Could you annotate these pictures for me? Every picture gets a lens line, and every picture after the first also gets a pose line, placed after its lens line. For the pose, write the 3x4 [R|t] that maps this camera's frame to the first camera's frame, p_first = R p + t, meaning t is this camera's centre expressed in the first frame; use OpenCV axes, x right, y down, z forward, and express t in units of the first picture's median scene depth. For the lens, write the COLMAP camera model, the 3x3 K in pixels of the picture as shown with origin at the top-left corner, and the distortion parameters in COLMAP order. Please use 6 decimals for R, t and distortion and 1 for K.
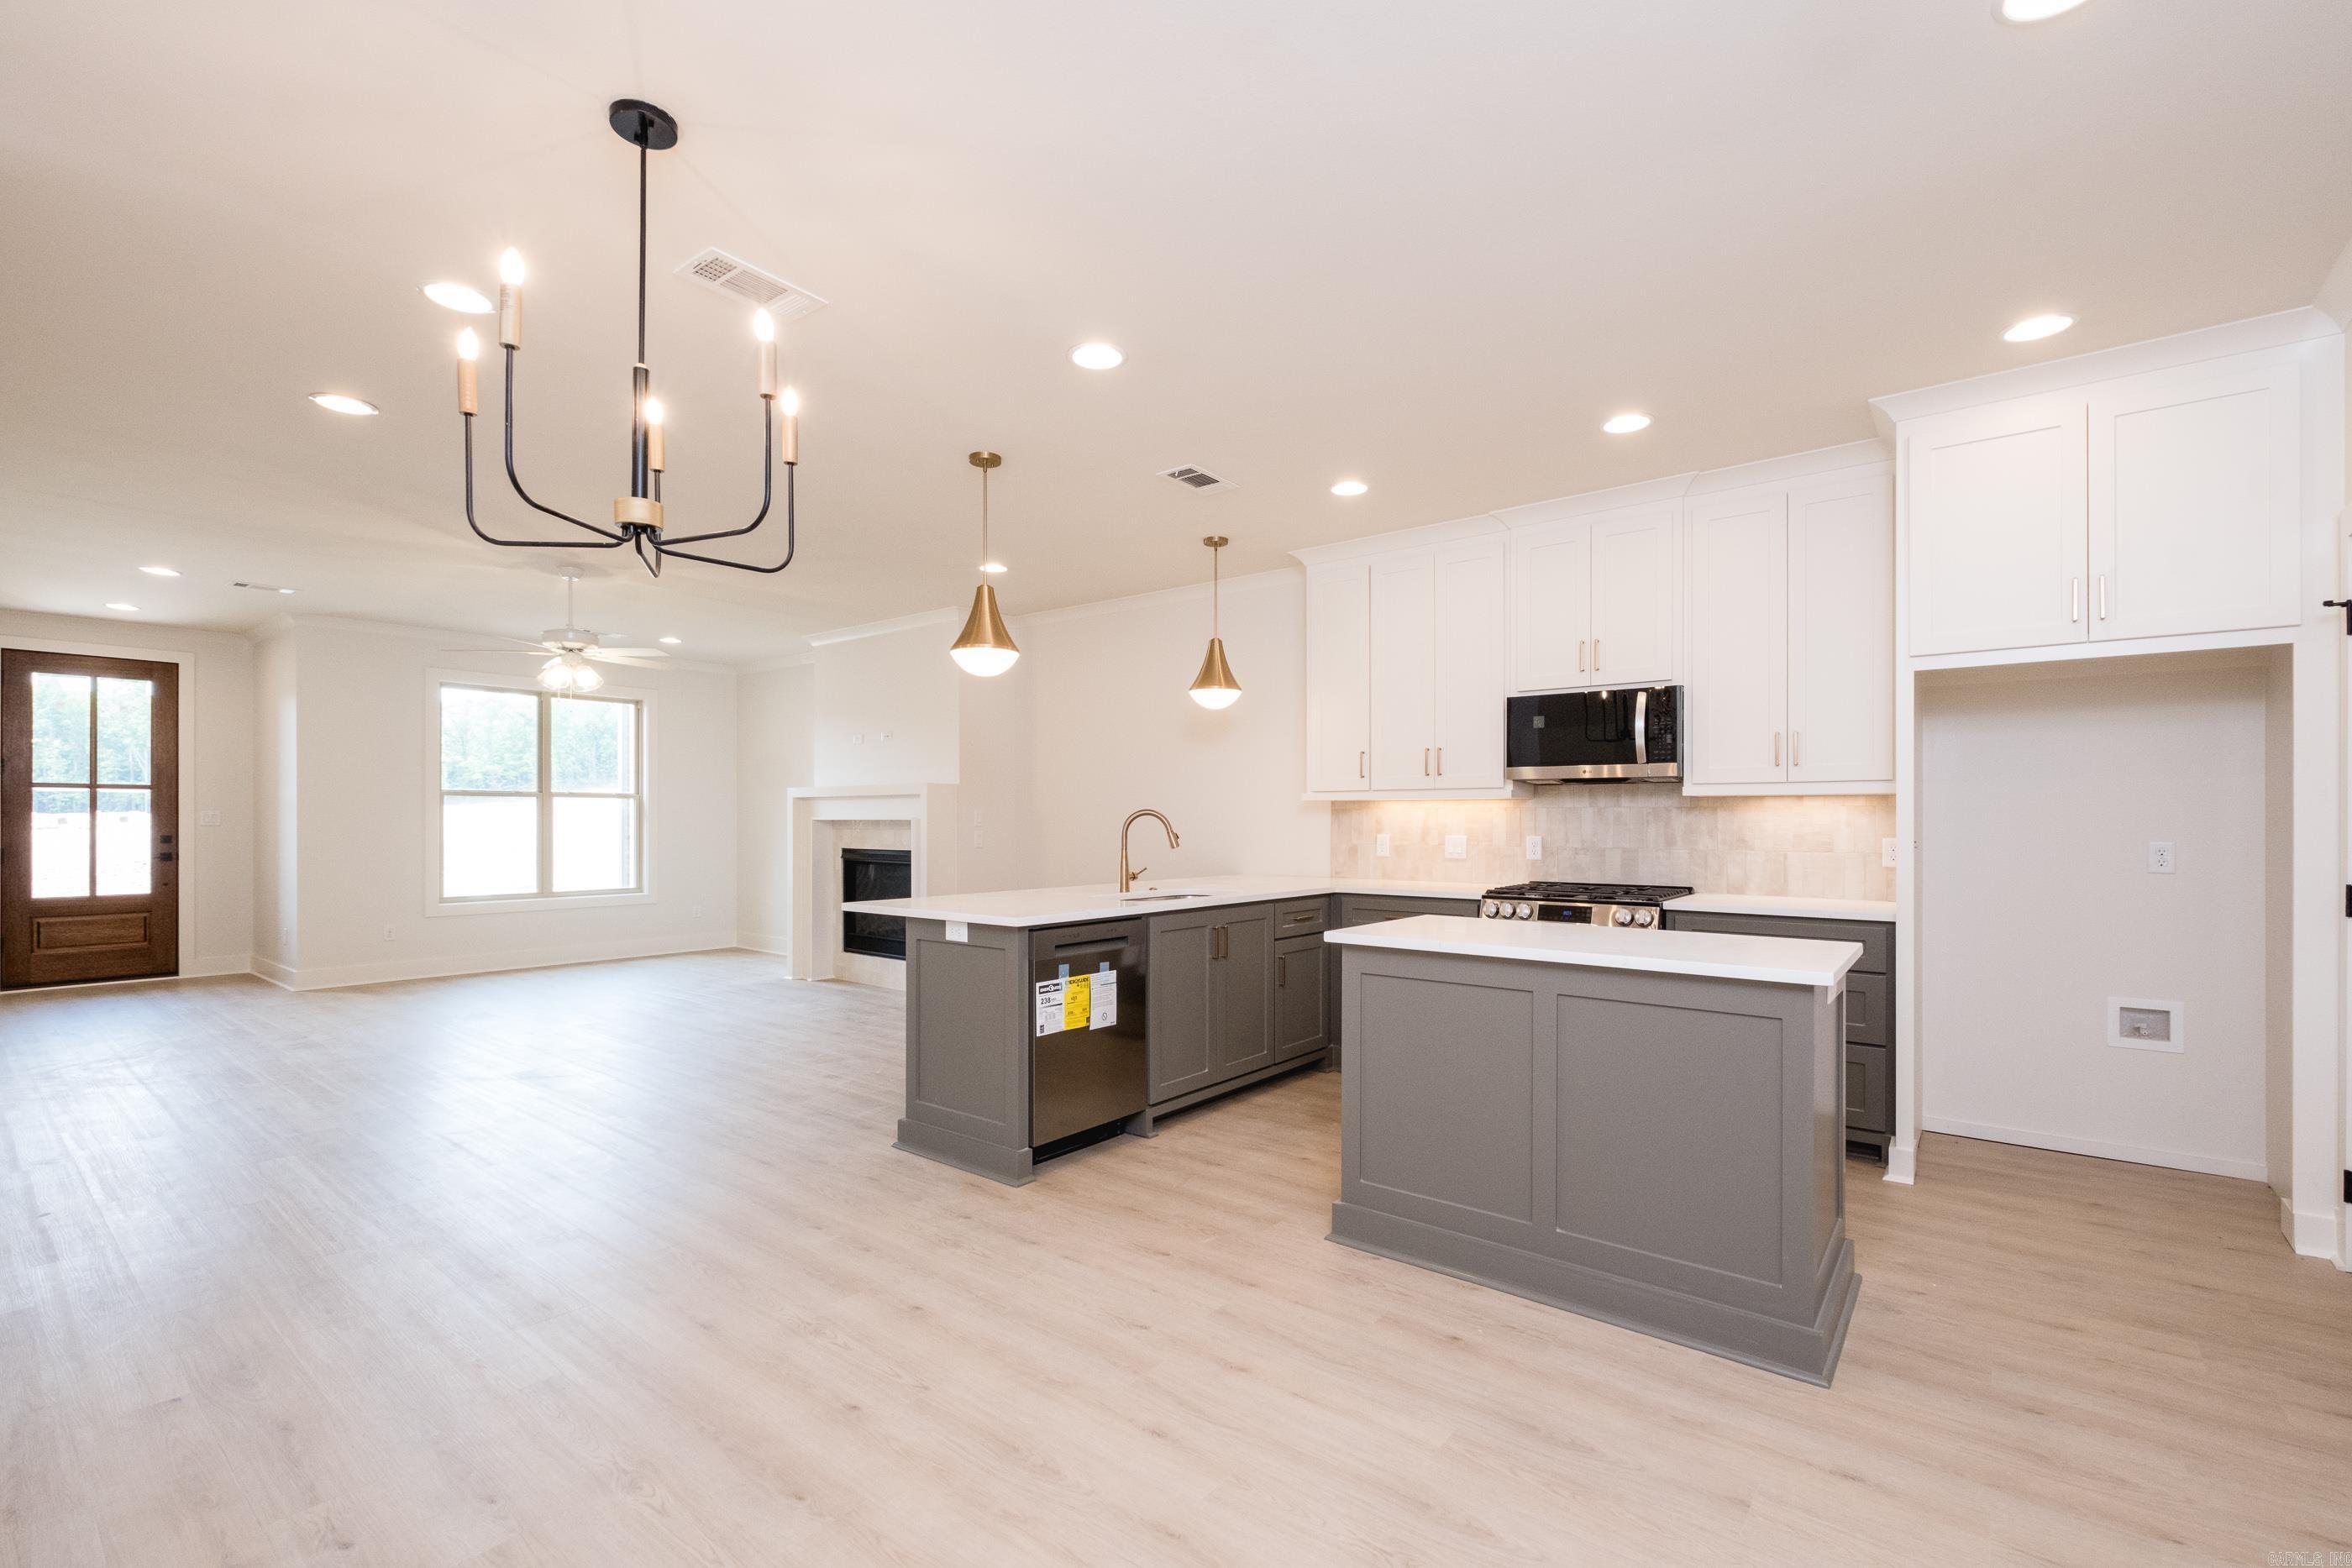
lens RADIAL K [[1021.3, 0, 1172.7], [0, 1021.3, 820.8], [0, 0, 1]] dist [0.003505, -0.000141]
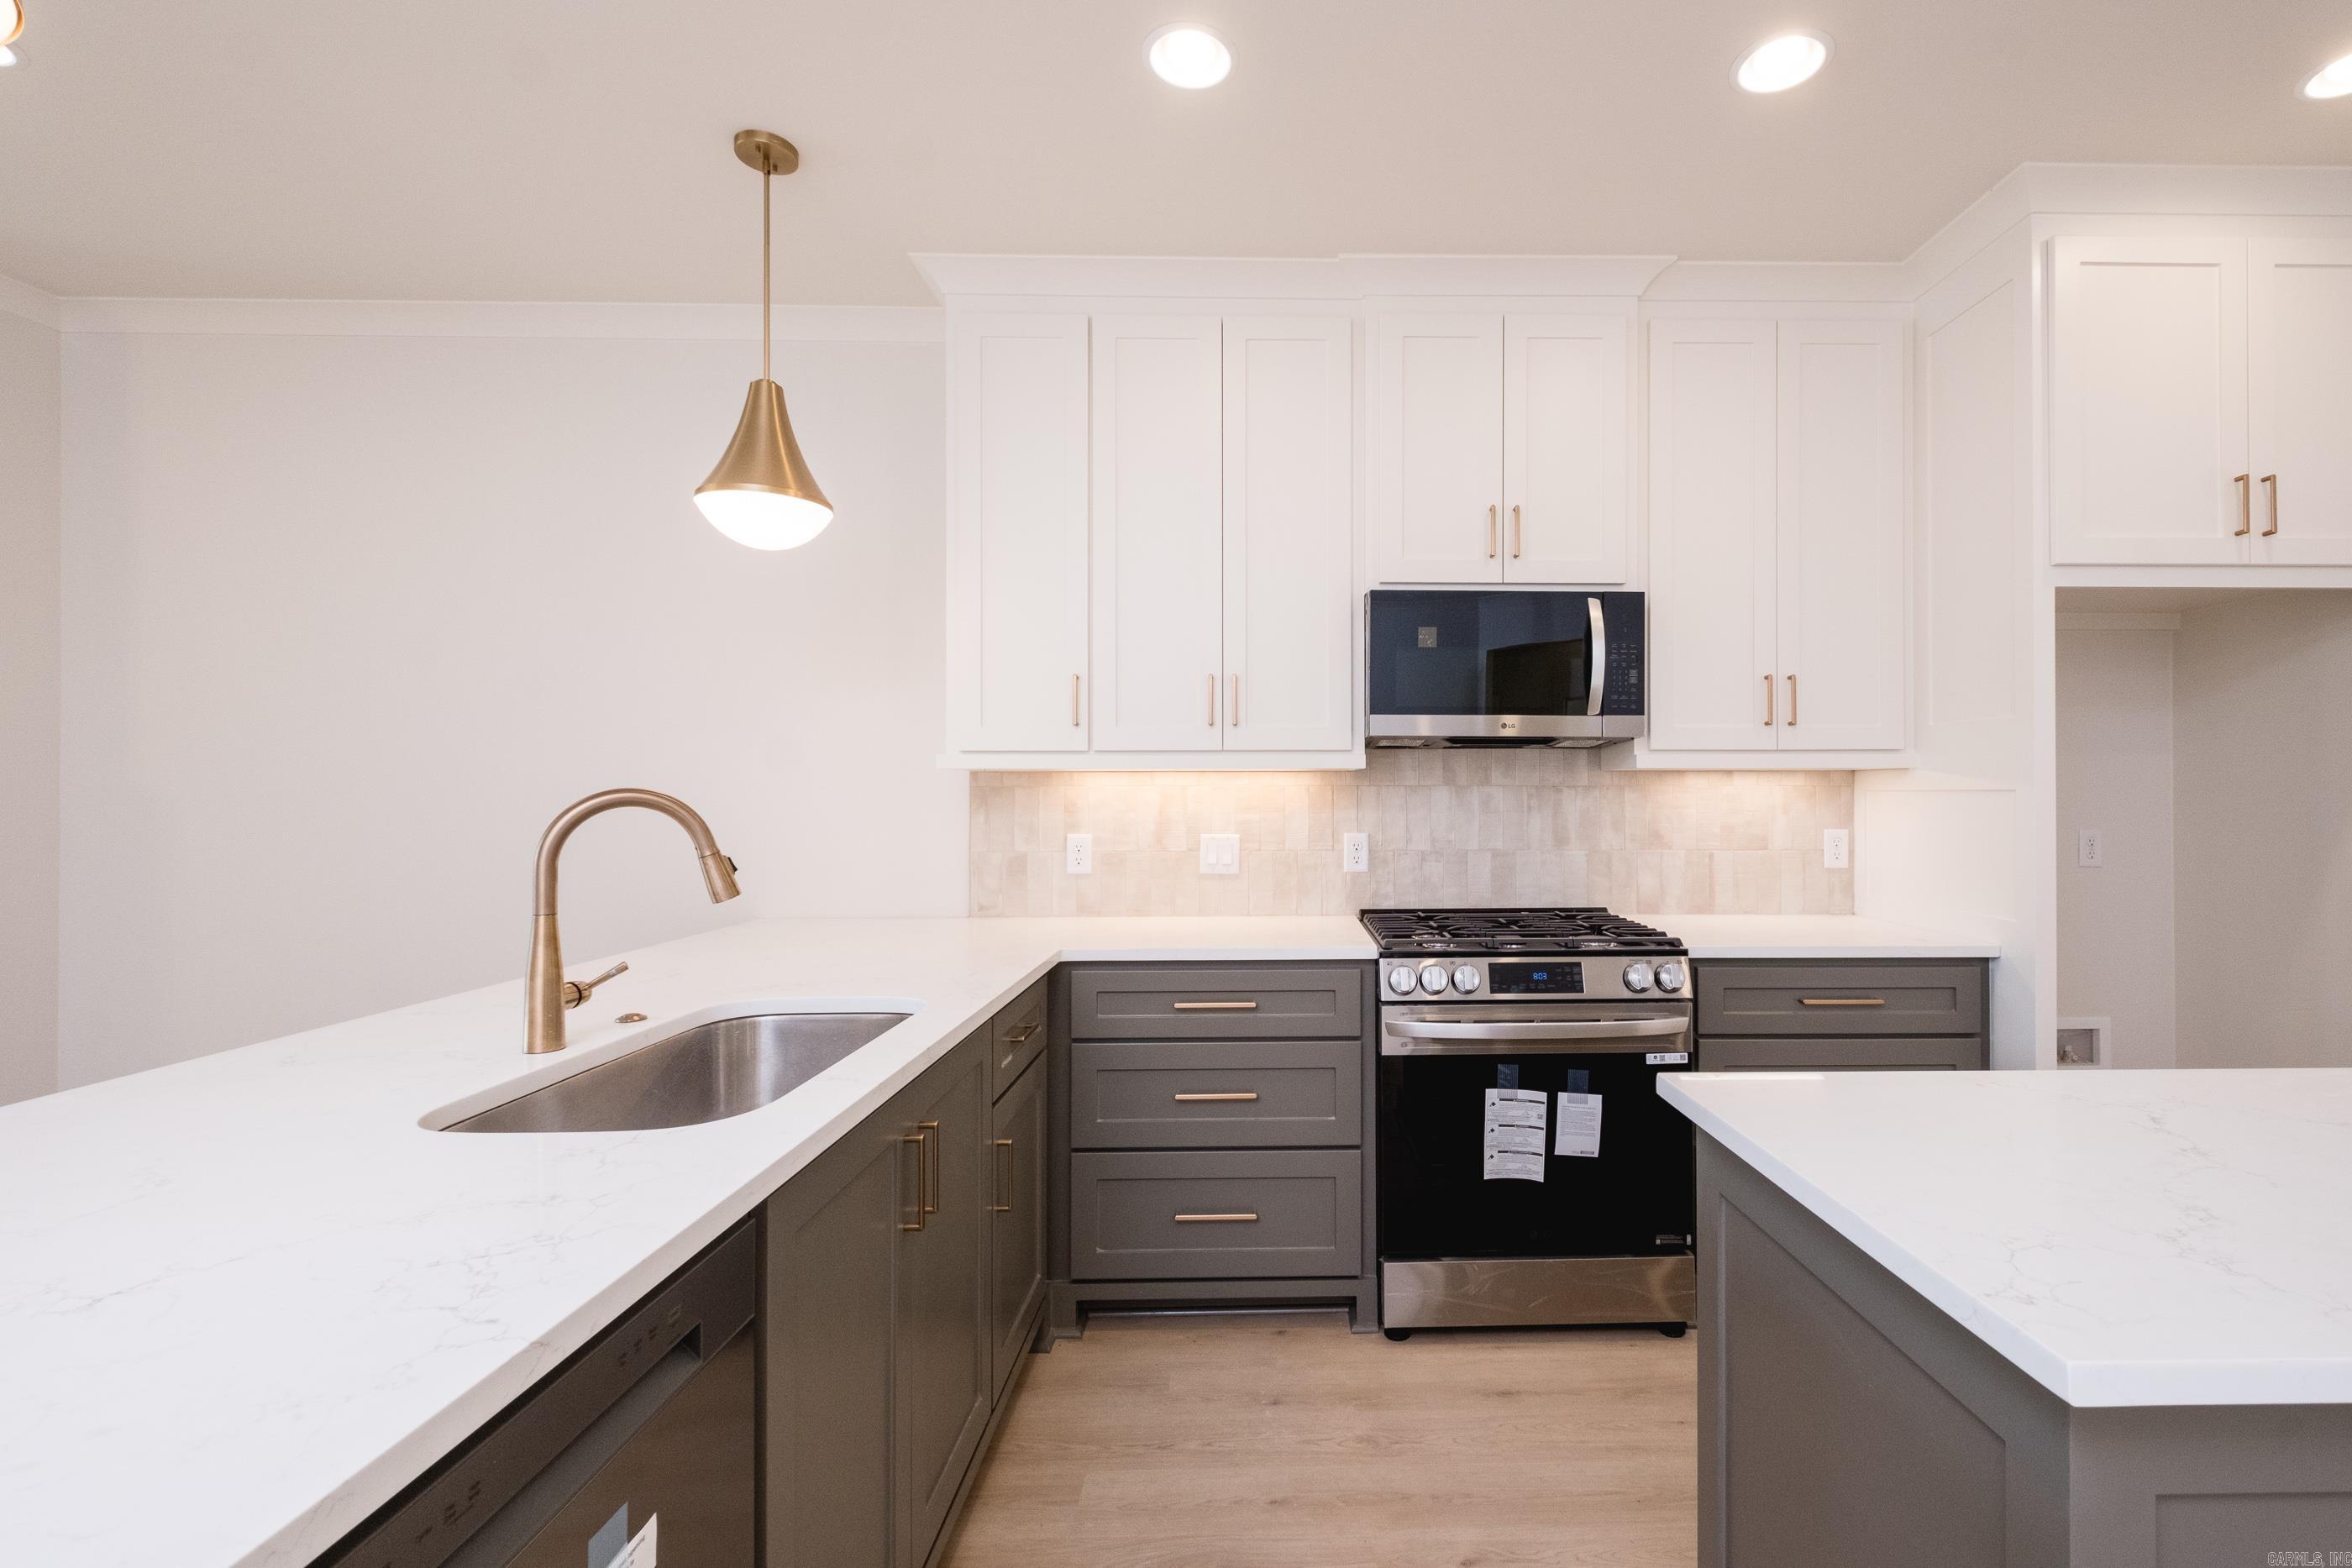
lens RADIAL K [[1032.8, 0, 1289.5], [0, 1032.8, 786.2], [0, 0, 1]] dist [-0.000486, -0.000801]
pose [[0.763080, 0.003210, 0.646296, -0.066815], [0.002547, 0.999965, -0.007975, -0.007358], [-0.646299, 0.007731, 0.763045, 0.520192]]
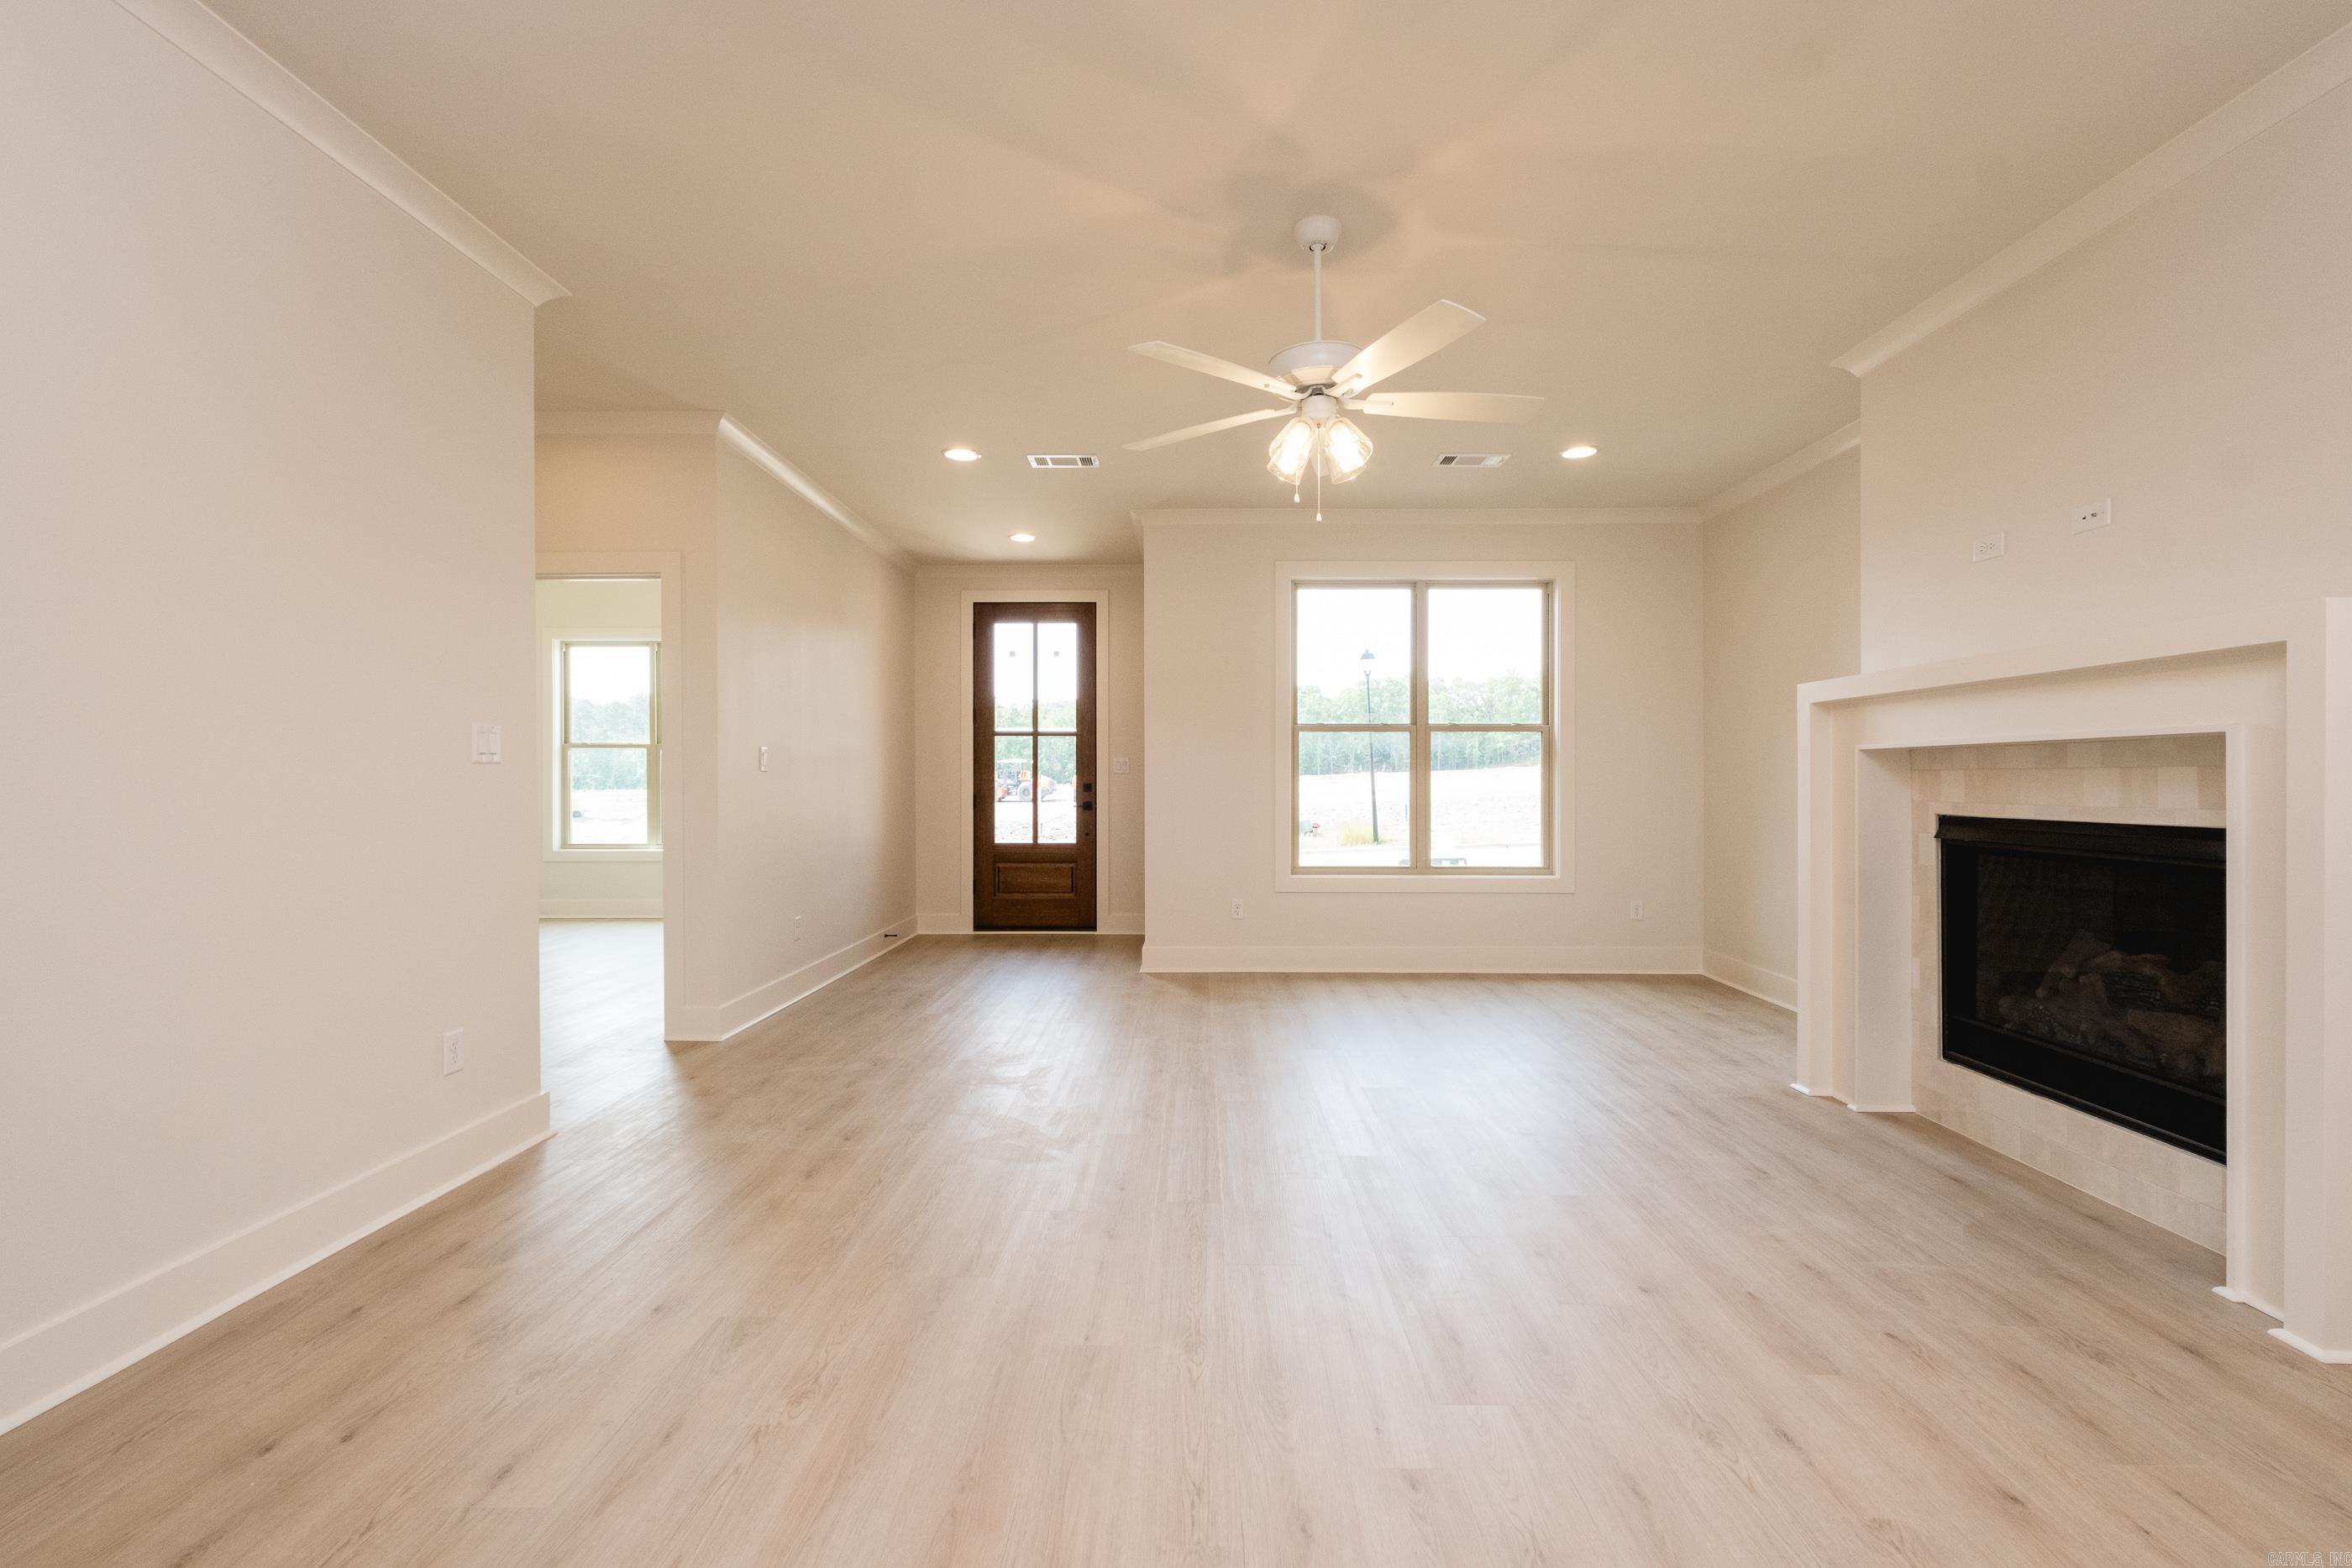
lens RADIAL K [[1007.4, 0, 1184.6], [0, 1007.4, 782.6], [0, 0, 1]] dist [-0.000001, -0.000103]
pose [[0.618787, 0.000211, -0.785558, -0.274242], [-0.000282, 1.000000, 0.000047, 0.019772], [0.785558, 0.000193, 0.618787, 0.719227]]
